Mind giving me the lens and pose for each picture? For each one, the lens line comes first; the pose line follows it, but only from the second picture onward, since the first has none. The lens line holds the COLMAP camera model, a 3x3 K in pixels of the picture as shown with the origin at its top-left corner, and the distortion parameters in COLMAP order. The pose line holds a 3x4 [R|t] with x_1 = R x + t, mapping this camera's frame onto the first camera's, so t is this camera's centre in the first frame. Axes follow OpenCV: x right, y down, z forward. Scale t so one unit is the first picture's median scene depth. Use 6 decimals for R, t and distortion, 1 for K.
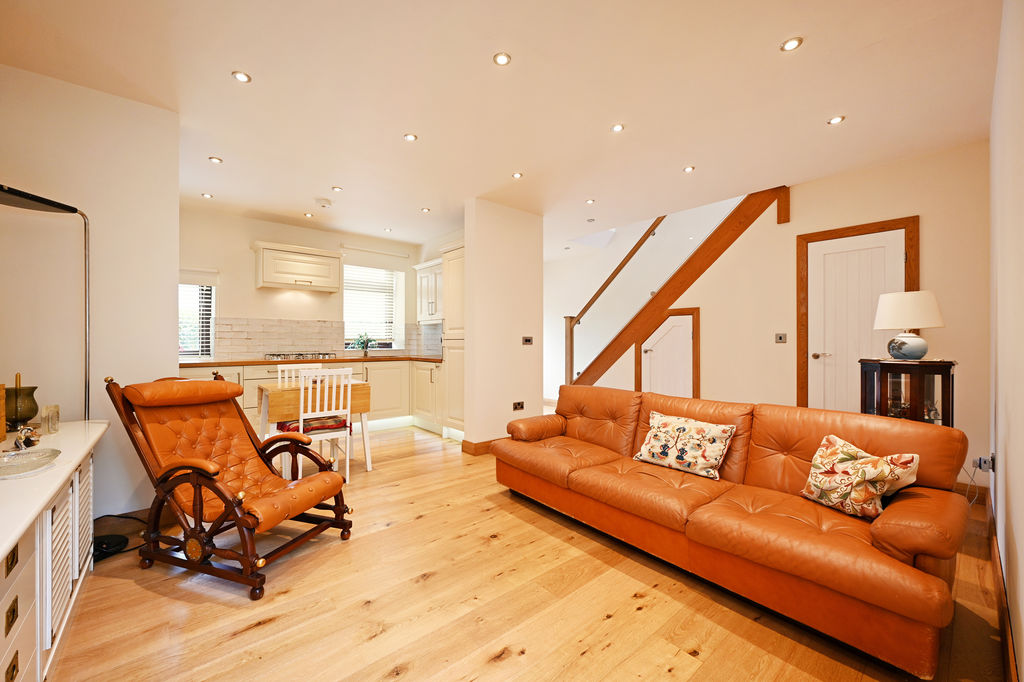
lens RADIAL K [[400.3, 0, 508.7], [0, 400.3, 342.5], [0, 0, 1]] dist [0.000957, -0.000244]
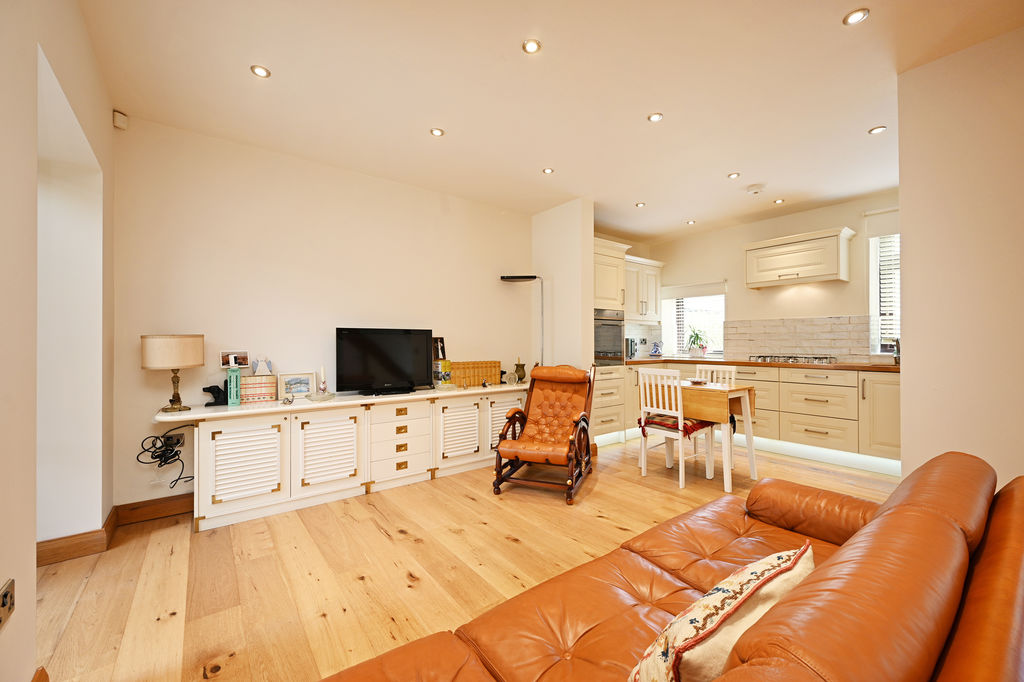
lens RADIAL K [[400.3, 0, 509.4], [0, 400.3, 342.4], [0, 0, 1]] dist [0.000957, -0.000244]
pose [[-0.043696, -0.001955, -0.999043, 0.536567], [-0.001493, 0.999997, -0.001891, -0.000773], [0.999044, 0.001409, -0.043699, 0.567359]]
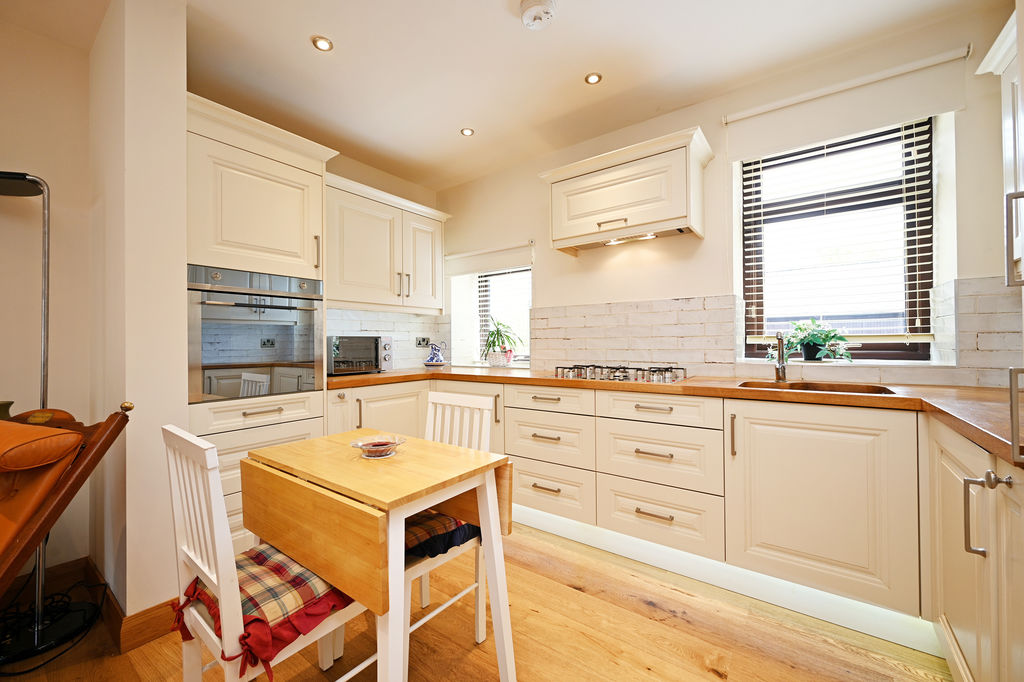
lens RADIAL K [[400.3, 0, 508.8], [0, 400.3, 340.2], [0, 0, 1]] dist [0.000957, -0.000244]
pose [[0.227371, -0.007003, -0.973783, -0.087484], [0.006991, 0.999960, -0.005559, -0.005531], [0.973783, -0.005544, 0.227411, 1.028626]]
